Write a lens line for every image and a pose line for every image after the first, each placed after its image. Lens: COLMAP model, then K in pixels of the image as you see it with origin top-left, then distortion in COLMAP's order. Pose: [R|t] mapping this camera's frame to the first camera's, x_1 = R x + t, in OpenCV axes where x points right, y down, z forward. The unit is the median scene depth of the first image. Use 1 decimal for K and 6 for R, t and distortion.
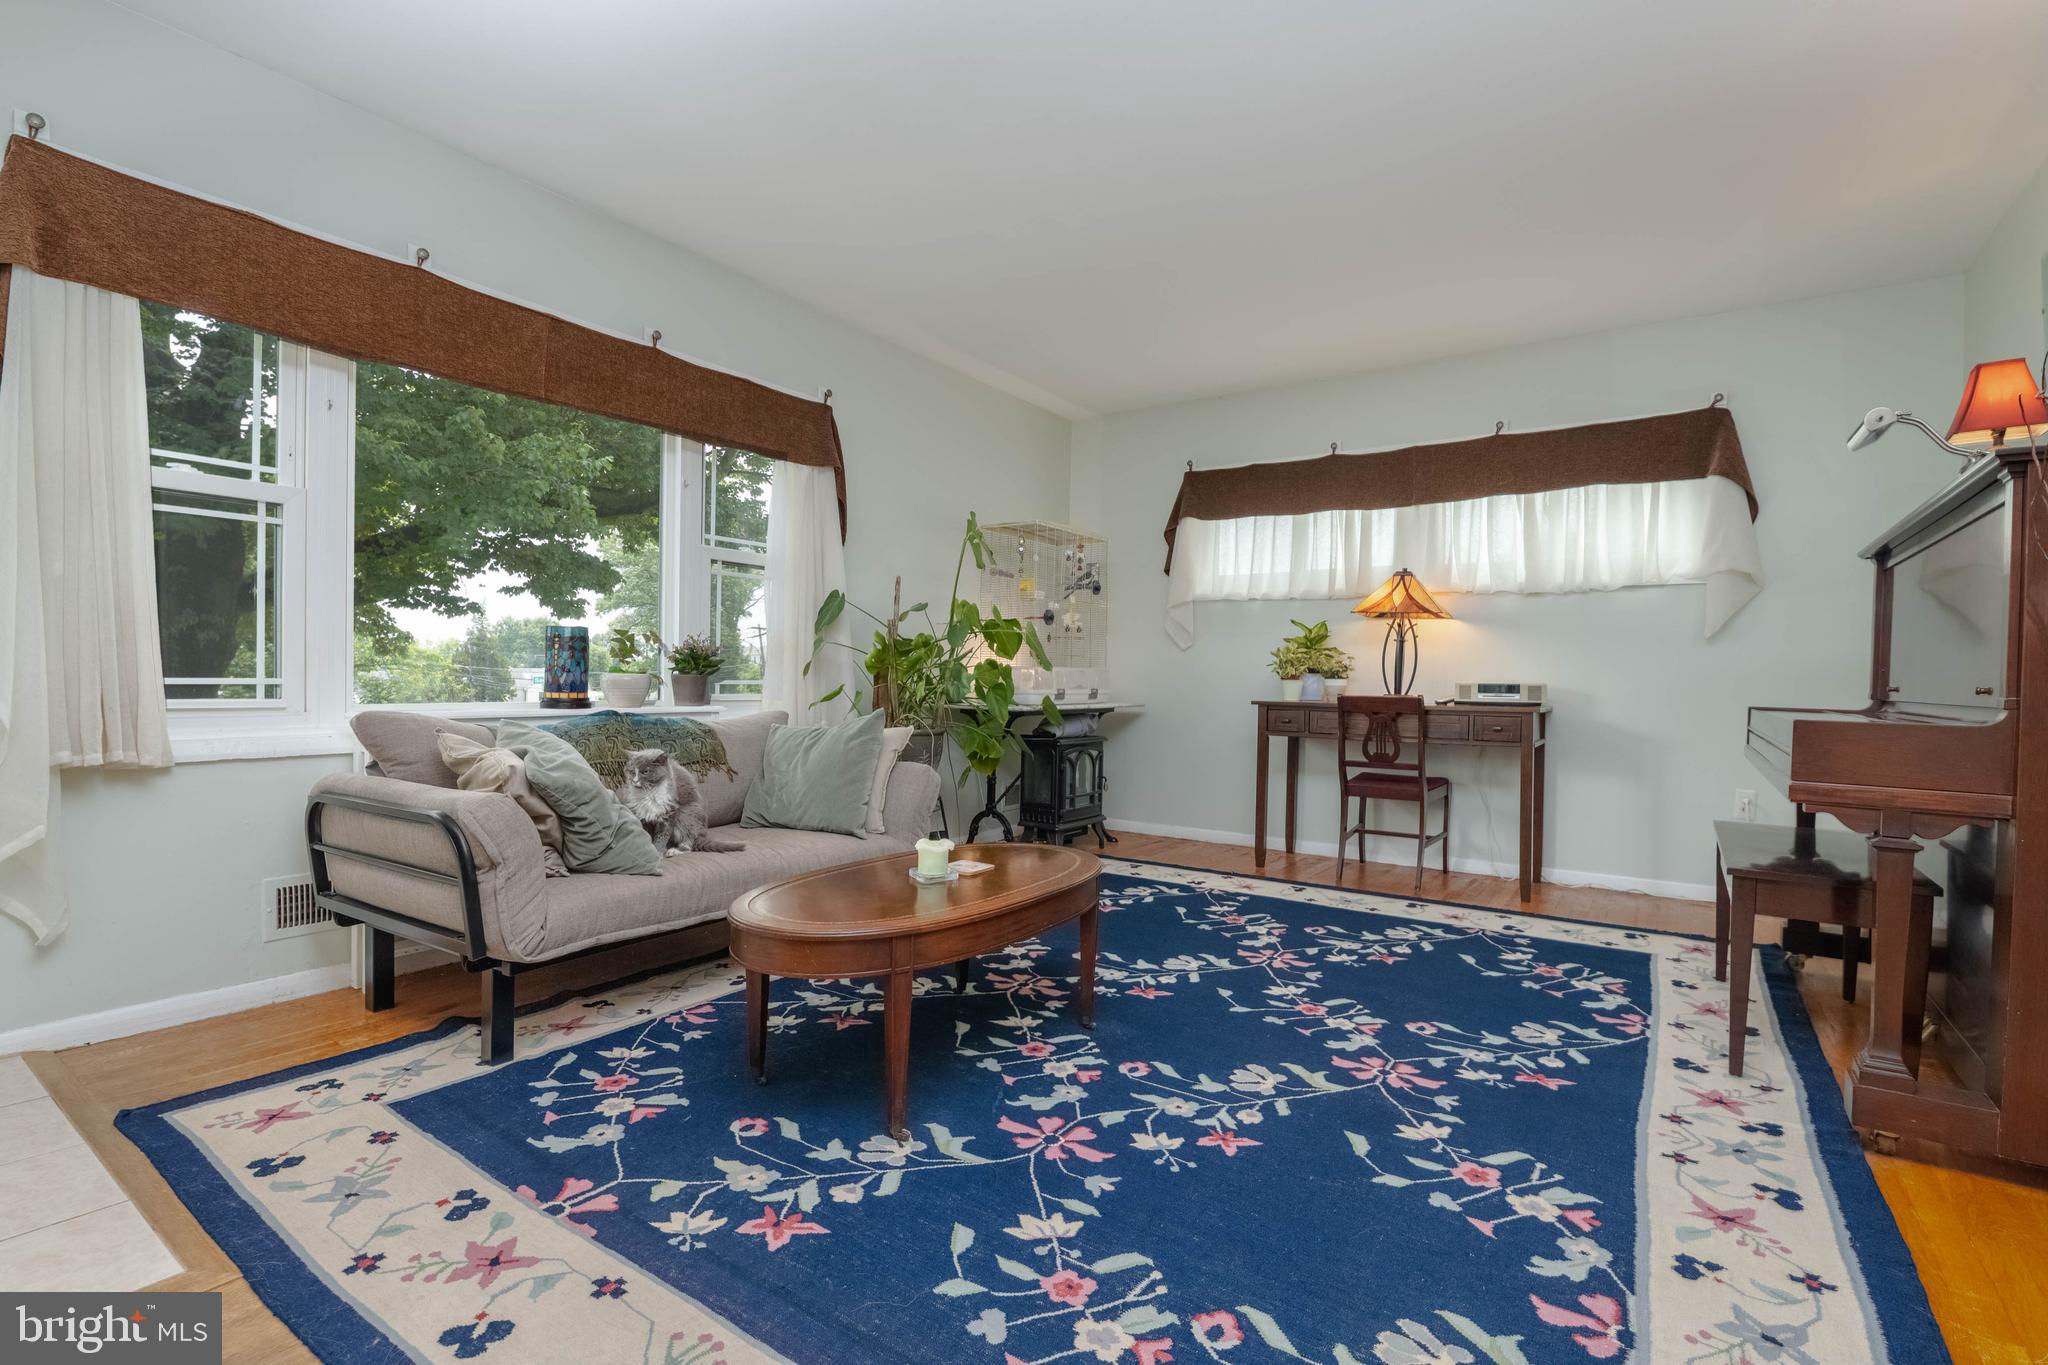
lens RADIAL K [[946.6, 0, 1024.8], [0, 946.6, 687.2], [0, 0, 1]] dist [-0.009305, -0.001866]
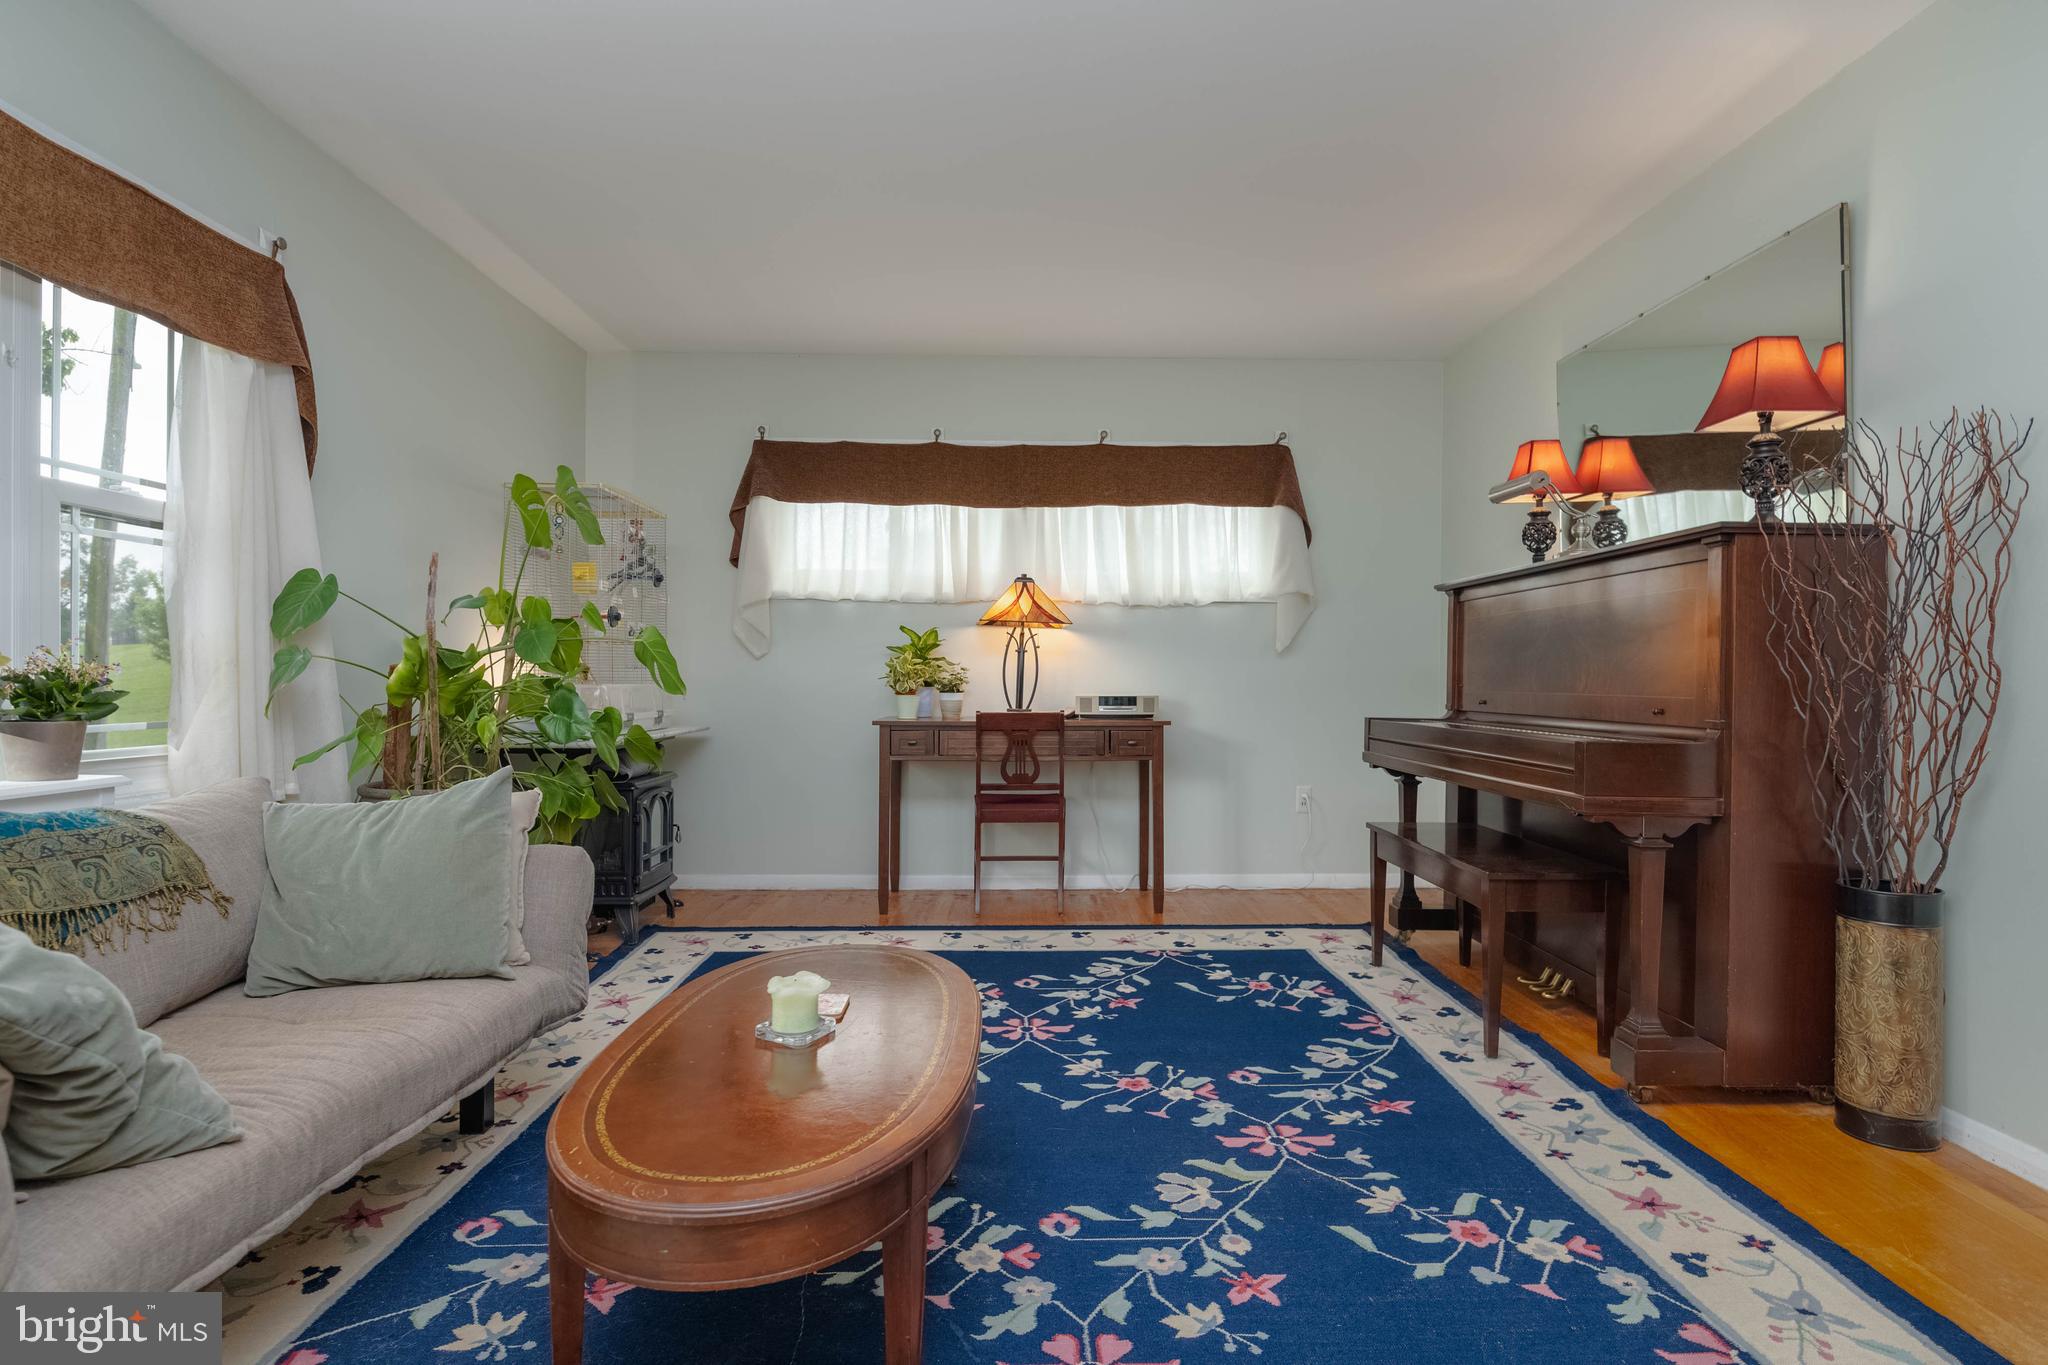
lens RADIAL K [[1036.8, 0, 1039.2], [0, 1036.8, 684.9], [0, 0, 1]] dist [0.001461, -0.005819]
pose [[0.804049, -0.016379, 0.594337, -0.230596], [0.014938, 0.999861, 0.007347, -0.026739], [-0.594375, 0.002971, 0.804182, 0.188951]]
